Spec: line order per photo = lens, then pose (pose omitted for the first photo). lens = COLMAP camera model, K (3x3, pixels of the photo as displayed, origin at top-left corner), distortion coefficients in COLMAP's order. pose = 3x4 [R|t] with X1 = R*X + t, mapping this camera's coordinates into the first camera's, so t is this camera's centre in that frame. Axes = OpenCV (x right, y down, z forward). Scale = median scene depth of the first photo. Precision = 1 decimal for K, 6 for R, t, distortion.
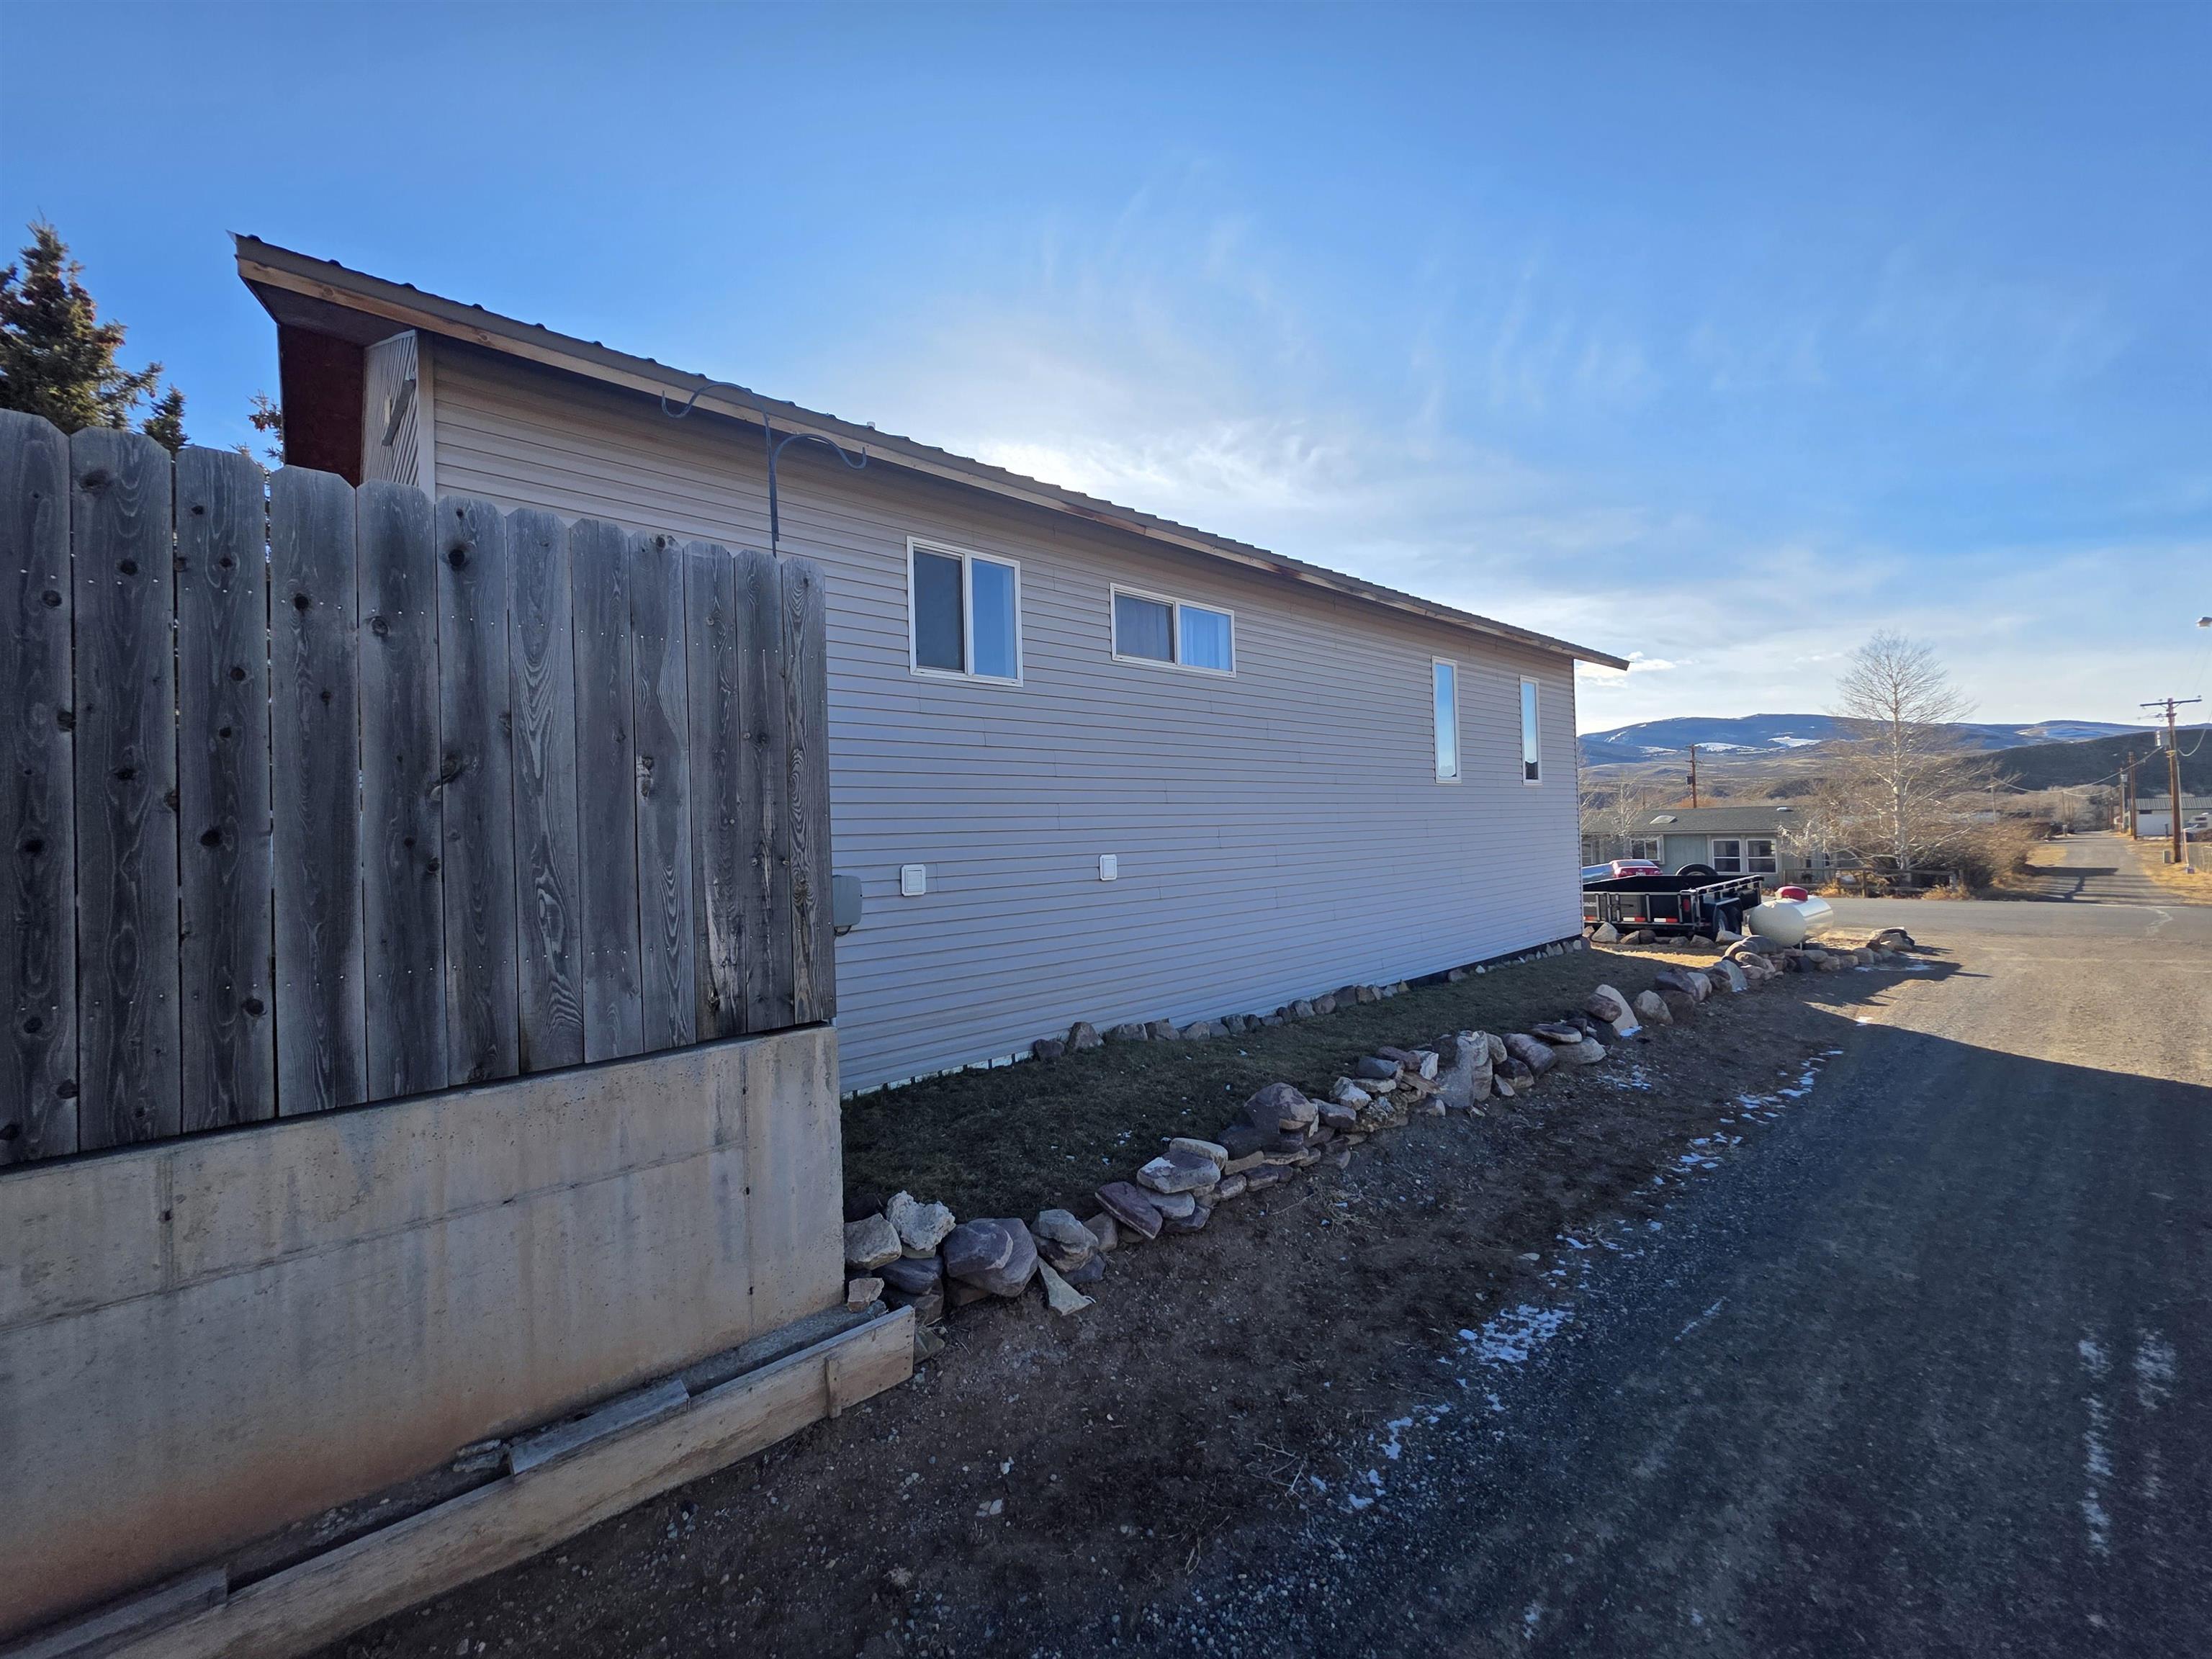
lens RADIAL K [[877.5, 0, 1106.6], [0, 877.5, 830.0], [0, 0, 1]] dist [0.000786, 0.000168]
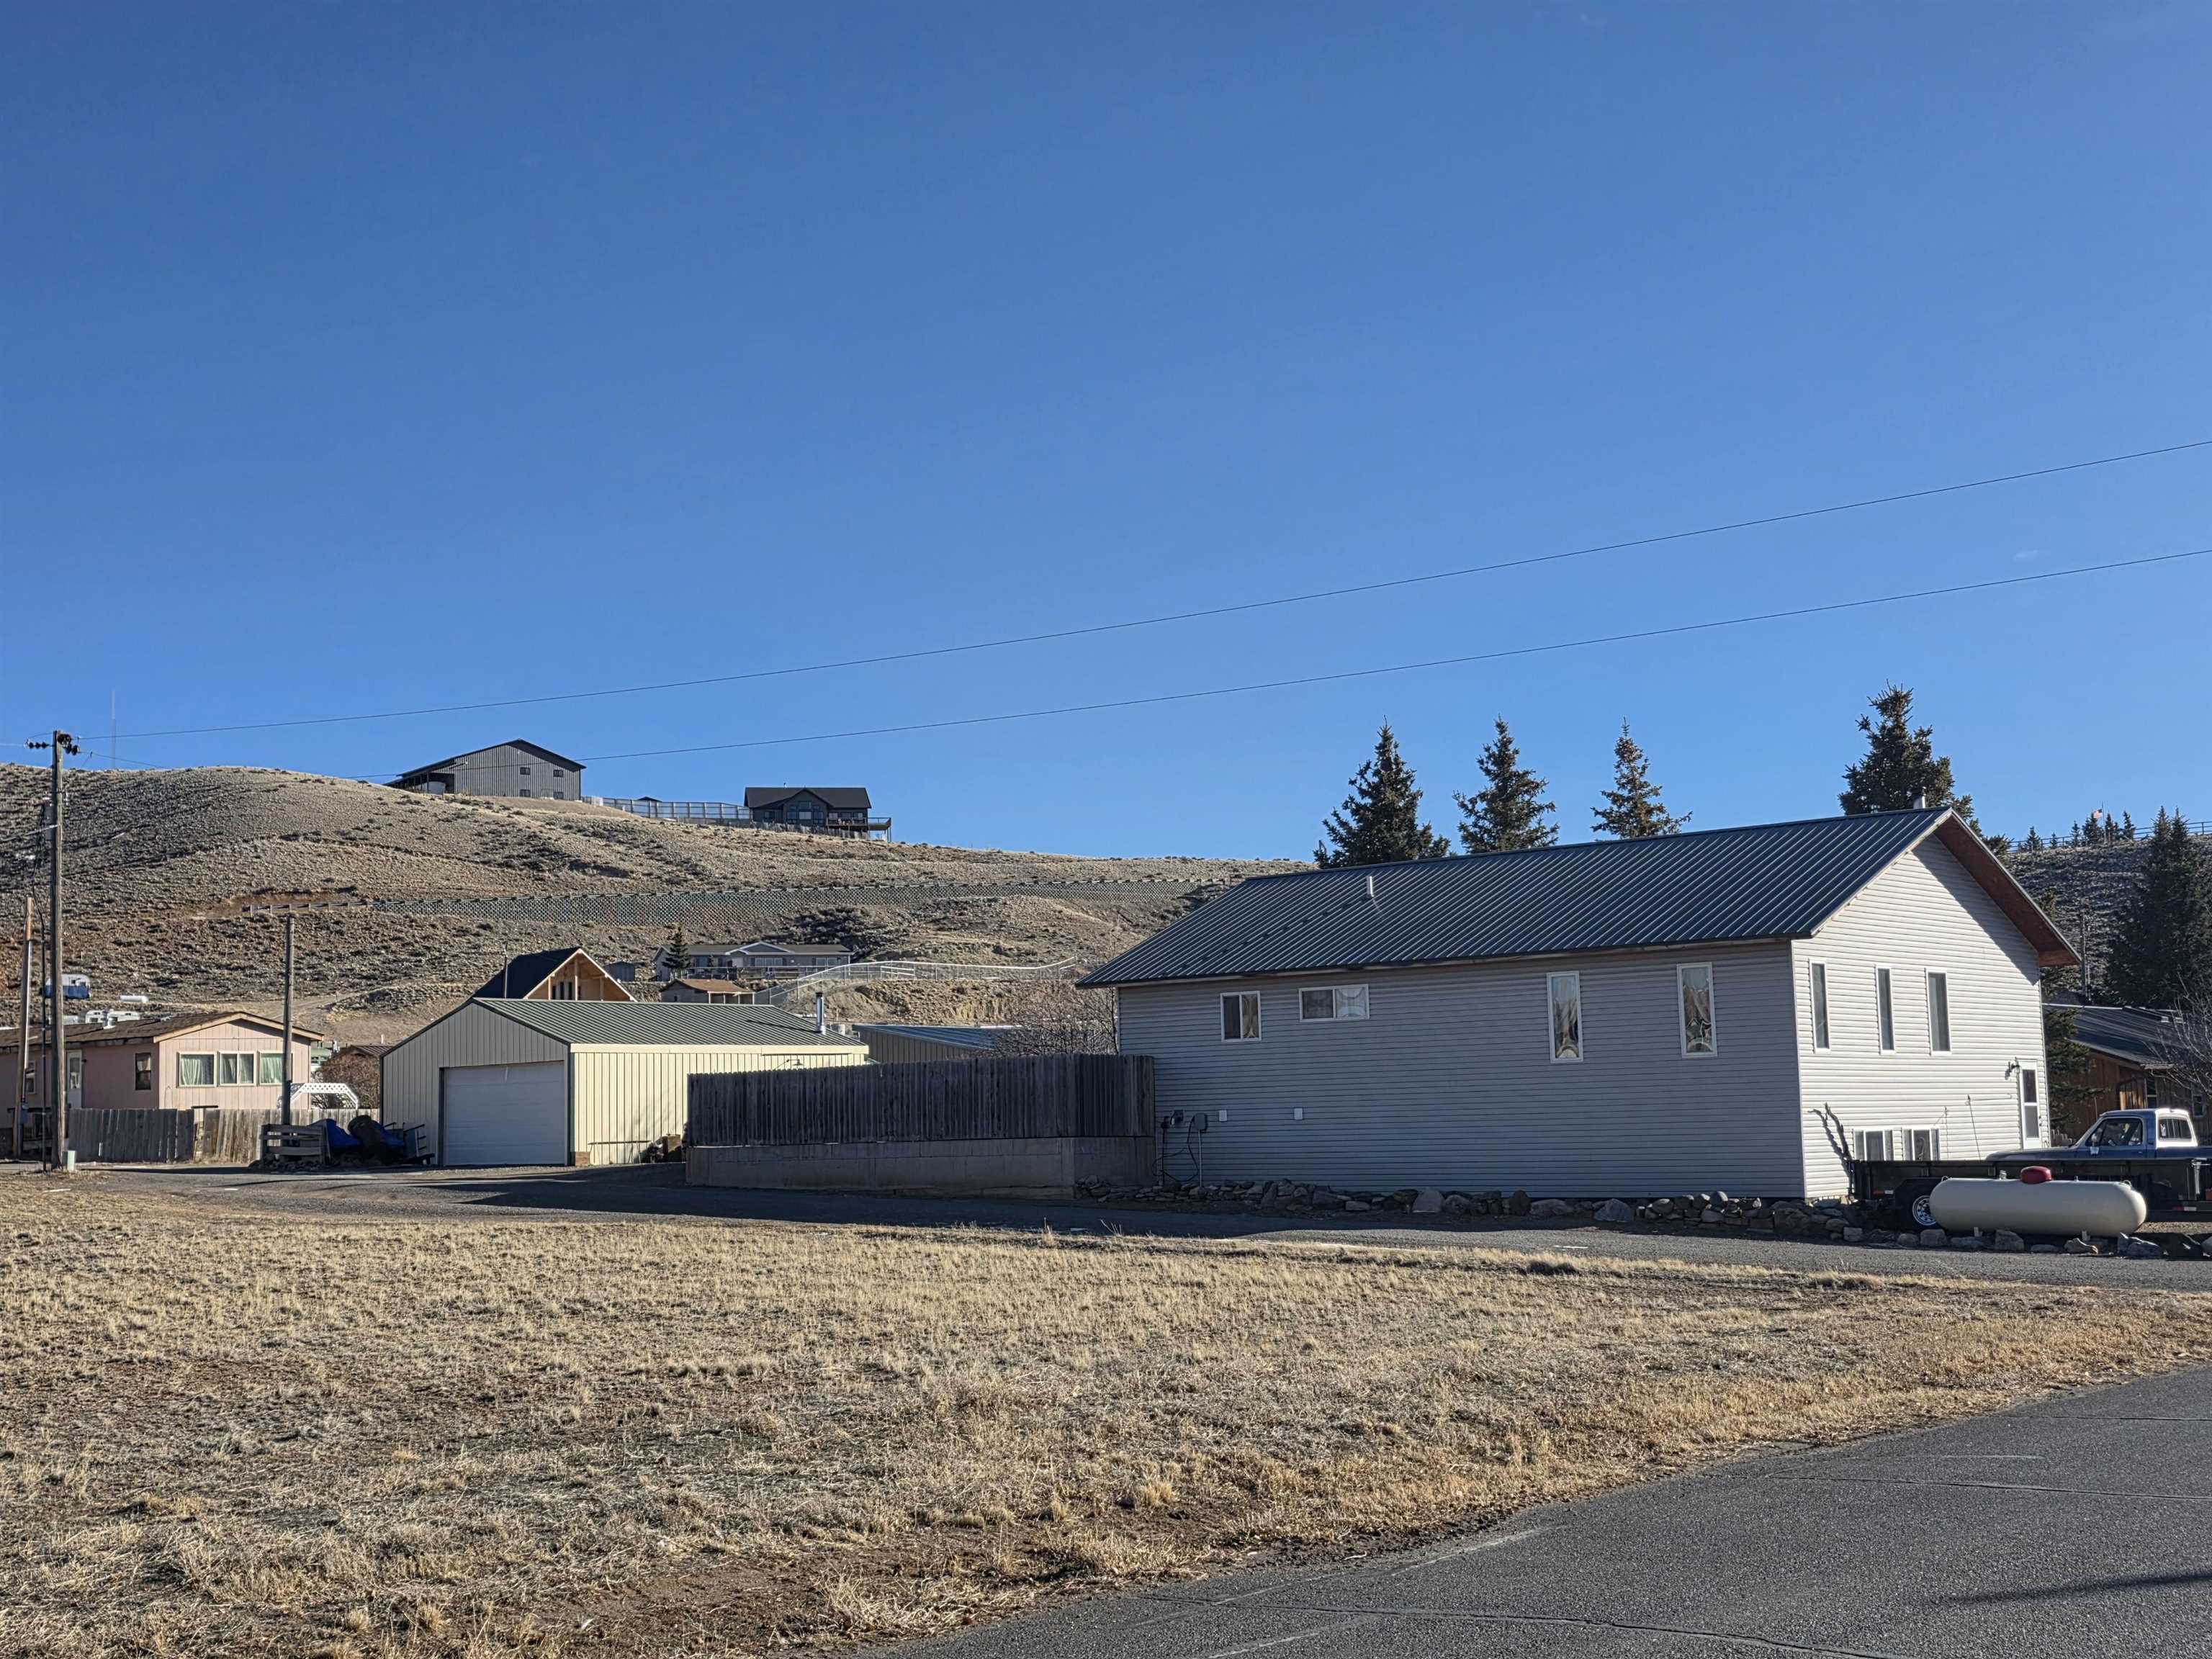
lens RADIAL K [[2577.8, 0, 1105.8], [0, 2577.8, 830.2], [0, 0, 1]] dist [0.013025, 0.000000]
pose [[0.125714, -0.079143, -0.988905, 6.483138], [0.026581, 0.996724, -0.076390, -0.189636], [0.991710, -0.016683, 0.127406, -0.343917]]
